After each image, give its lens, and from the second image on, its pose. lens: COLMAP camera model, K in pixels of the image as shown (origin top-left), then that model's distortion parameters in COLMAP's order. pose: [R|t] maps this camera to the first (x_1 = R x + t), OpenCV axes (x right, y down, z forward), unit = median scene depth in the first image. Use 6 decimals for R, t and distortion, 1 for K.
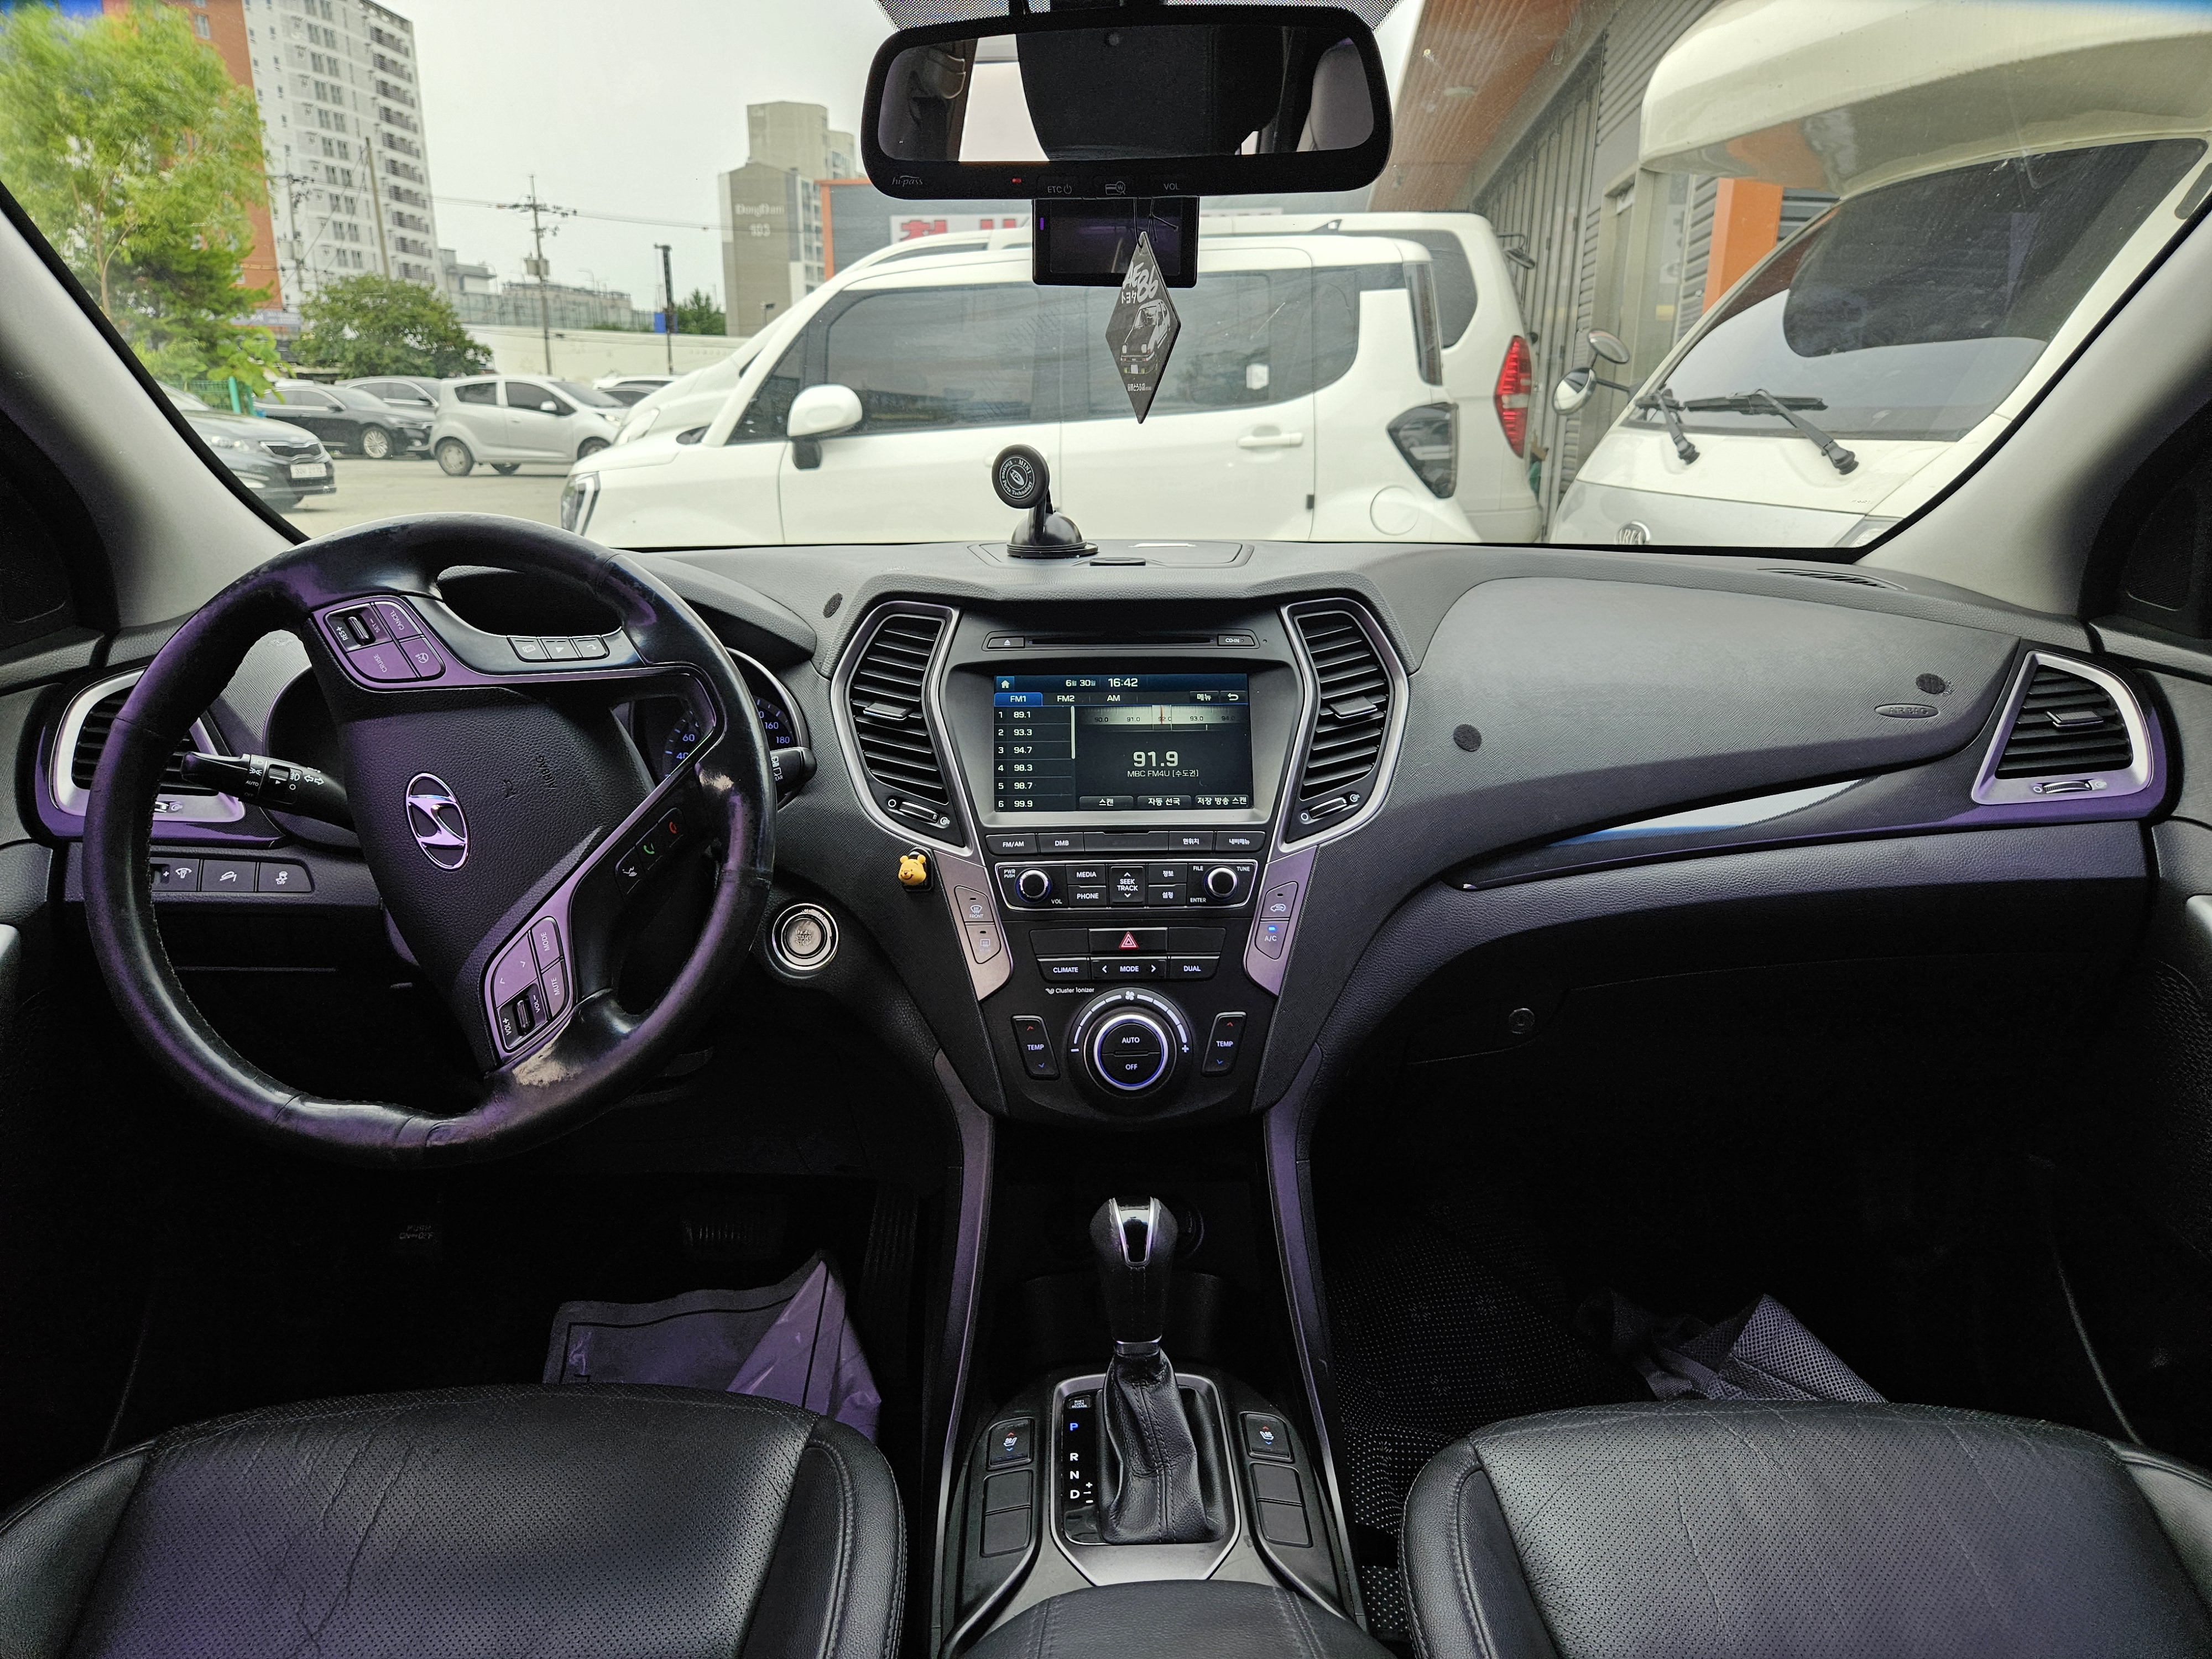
lens RADIAL K [[1488.4, 0, 1118.8], [0, 1488.4, 864.1], [0, 0, 1]] dist [0.069902, -0.065042]
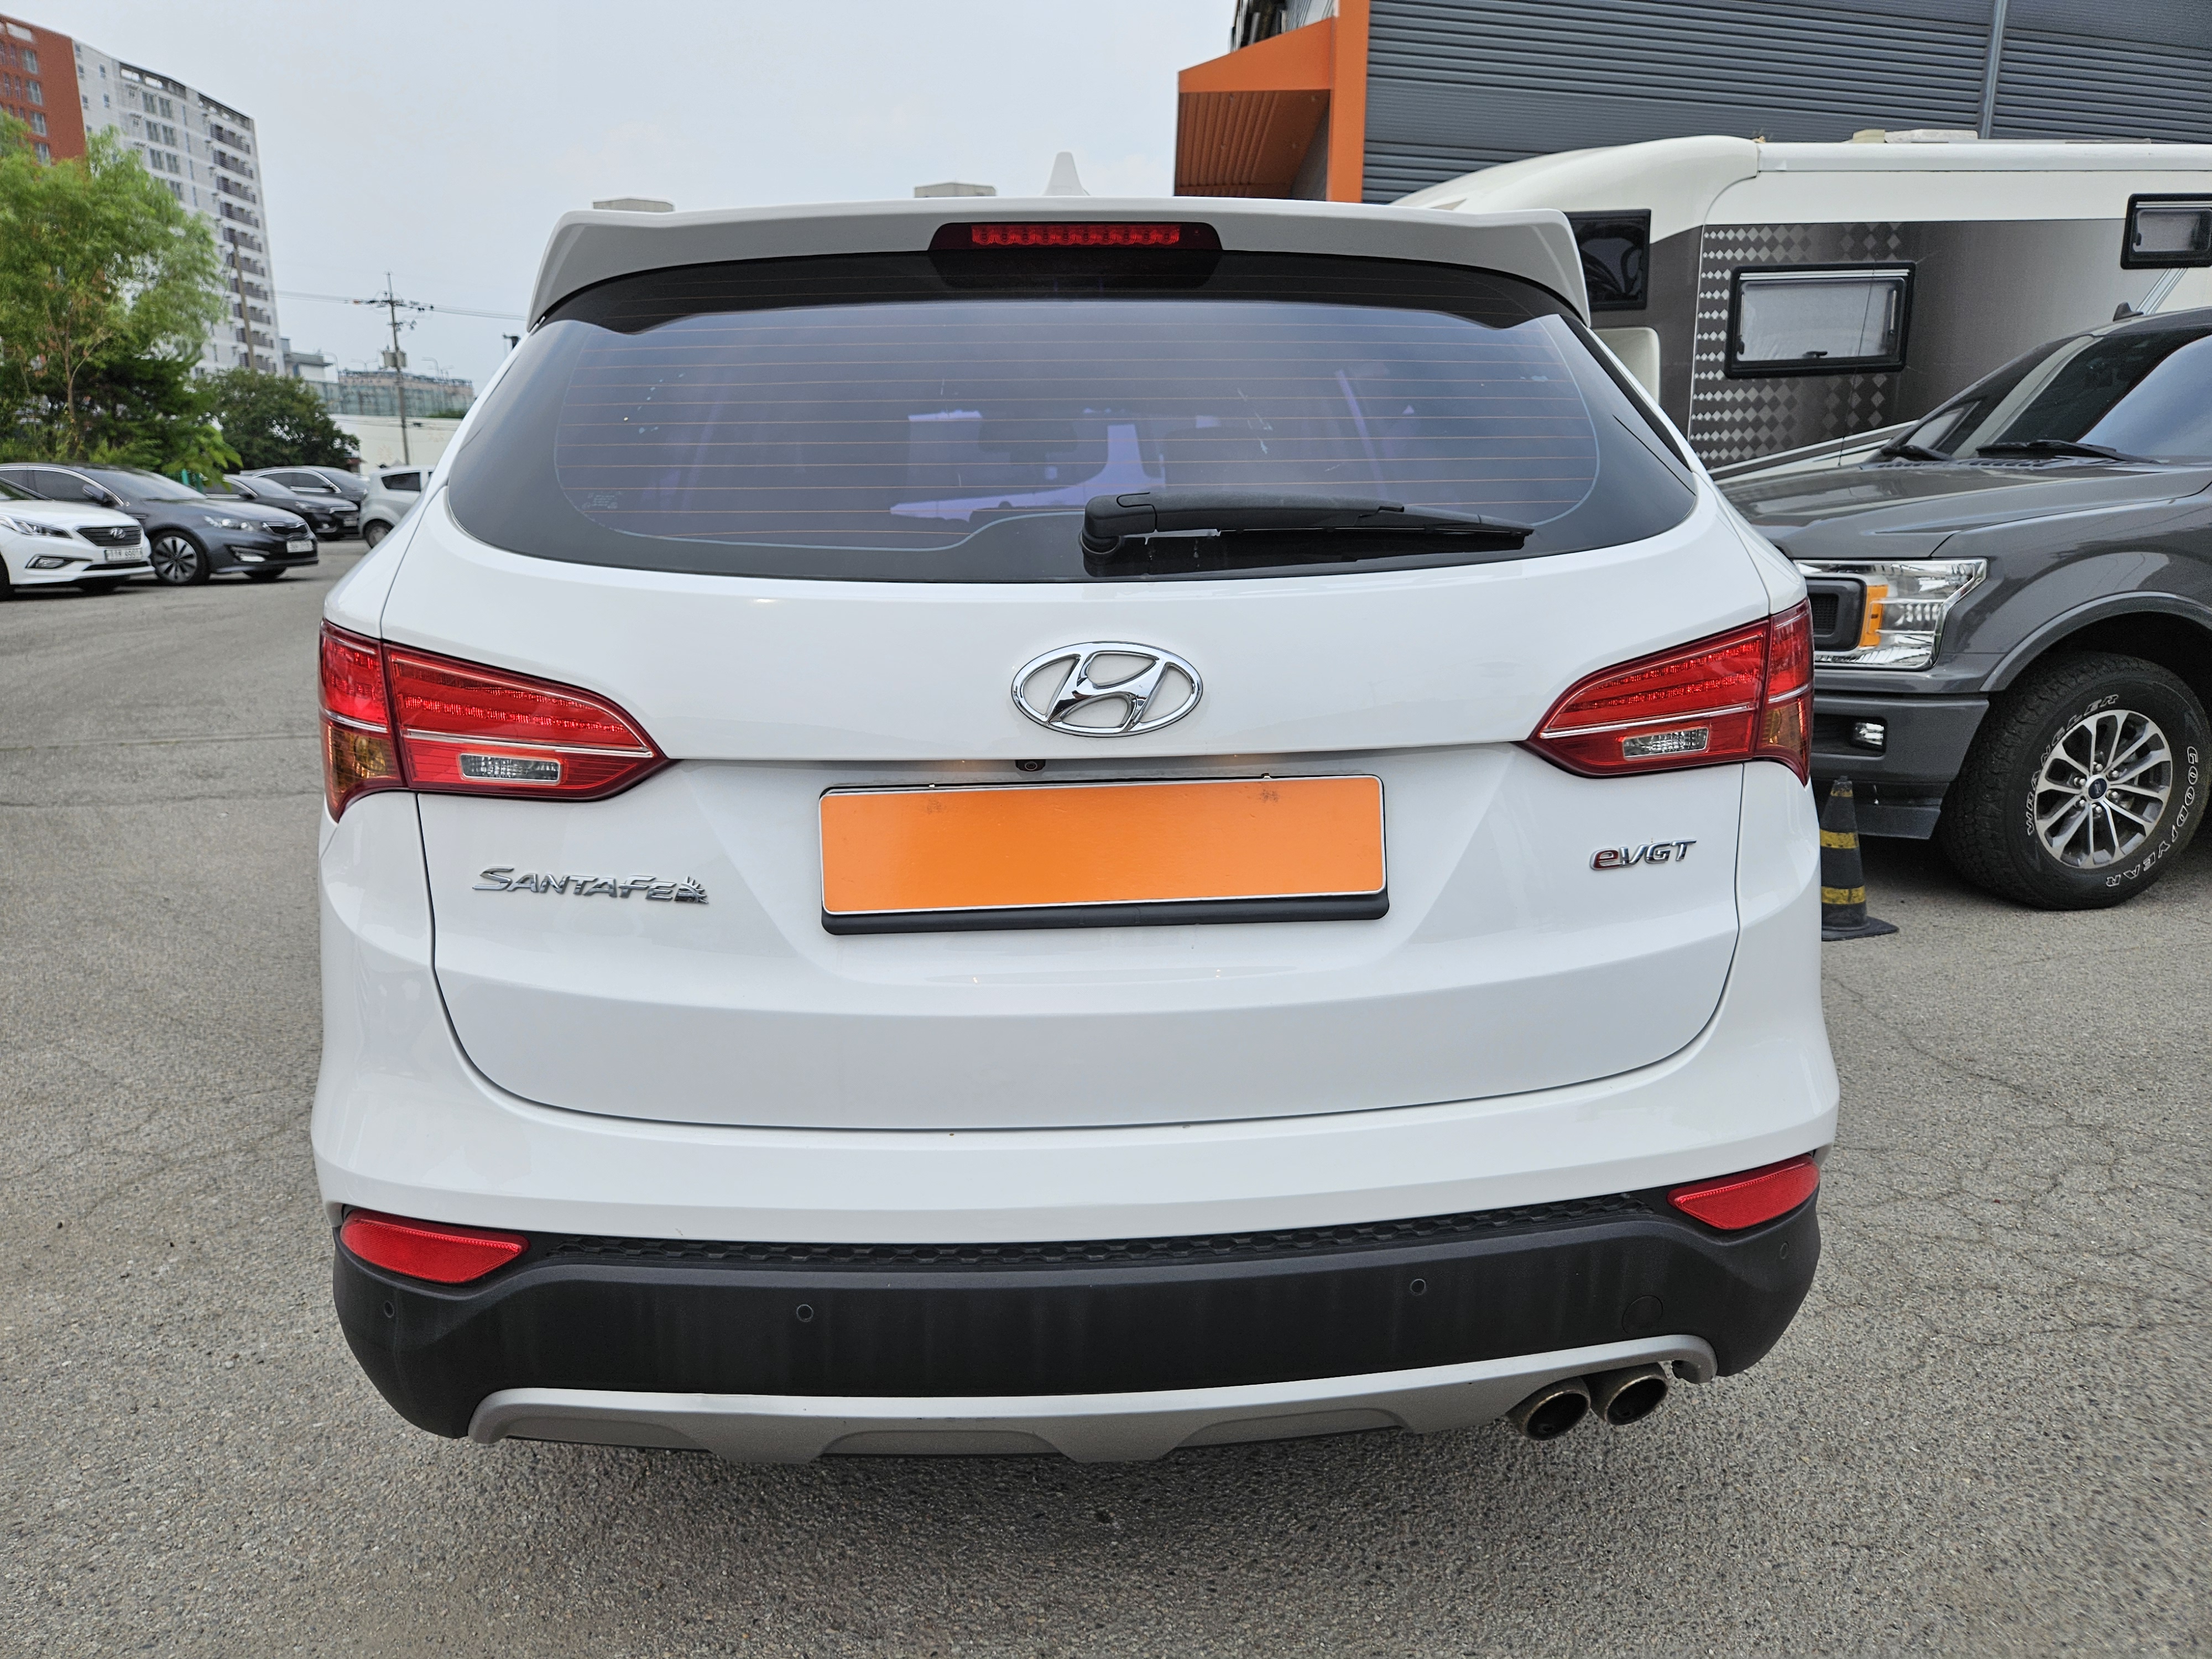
lens RADIAL K [[1473.9, 0, 1101.1], [0, 1473.9, 834.5], [0, 0, 1]] dist [-0.013354, -0.004999]
pose [[0.996192, -0.021448, 0.084507, -0.056932], [0.026885, 0.997605, -0.063729, 1.101530], [-0.082938, 0.065759, 0.994383, -3.619442]]
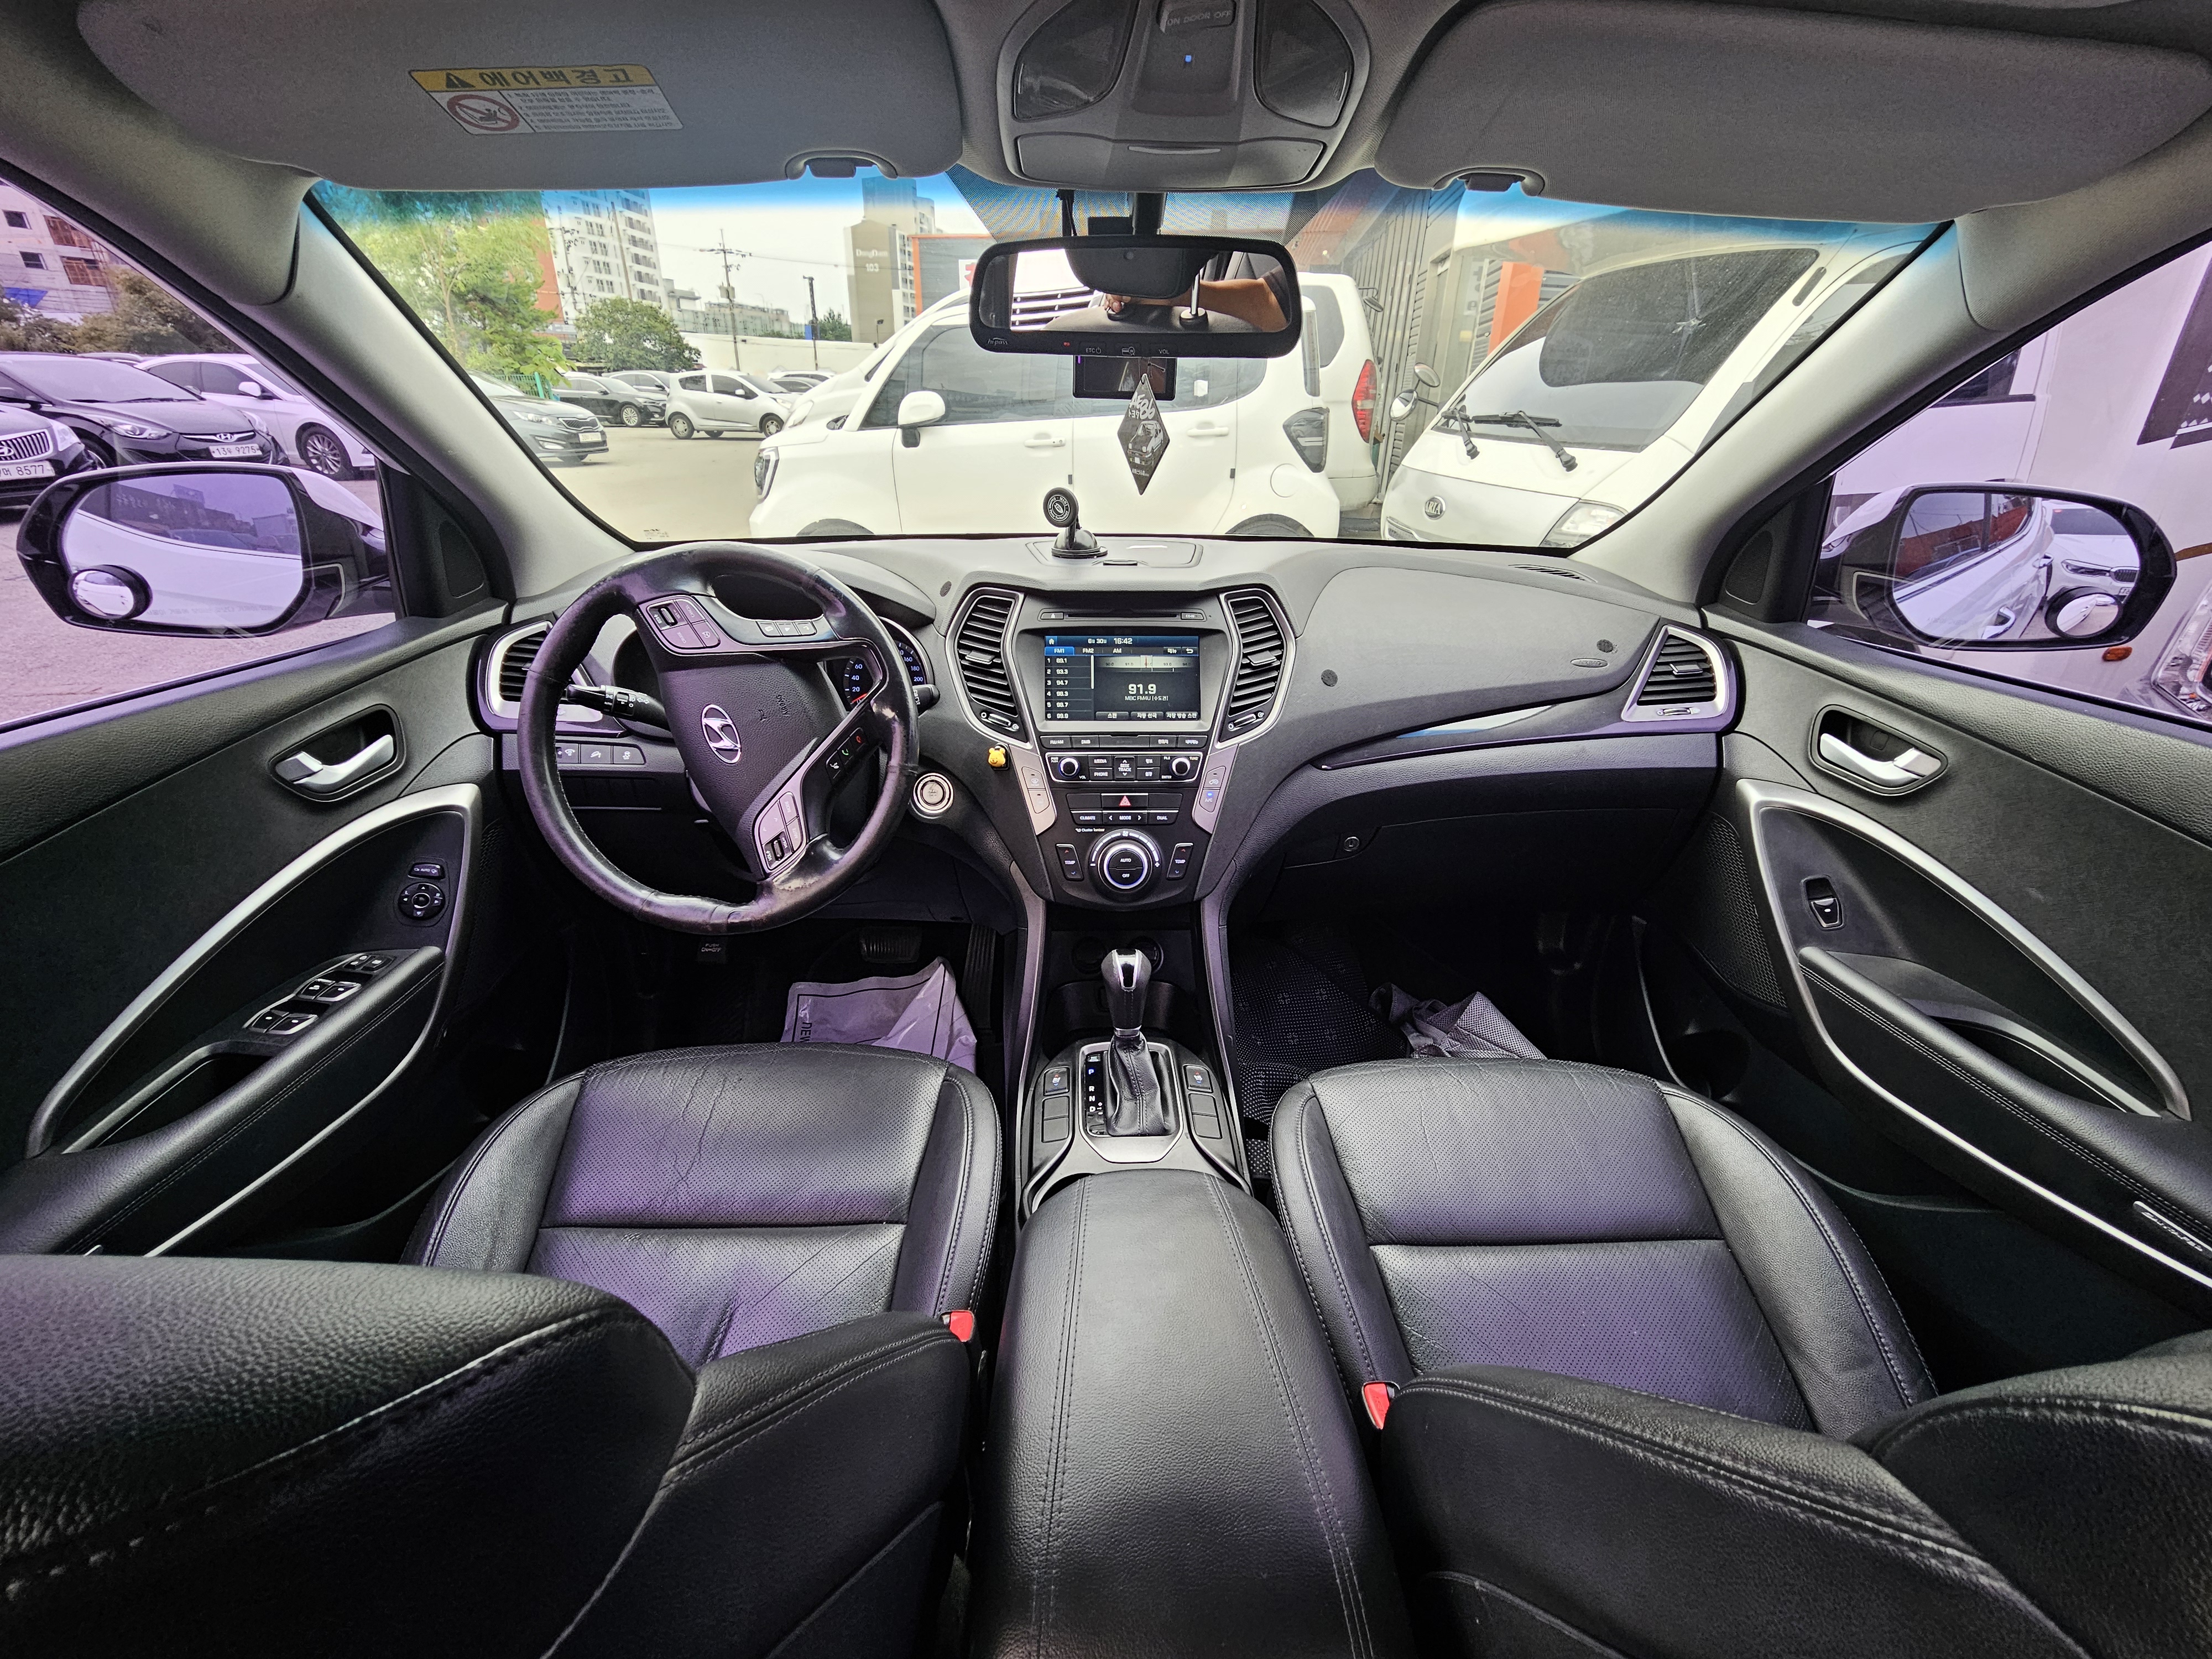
lens RADIAL K [[911.9, 0, 1109.7], [0, 911.9, 848.5], [0, 0, 1]] dist [-0.002951, -0.000201]
pose [[0.999906, 0.011619, 0.007289, -0.016949], [-0.012667, 0.986072, 0.165835, -0.064073], [-0.005261, -0.165911, 0.986127, -0.031012]]
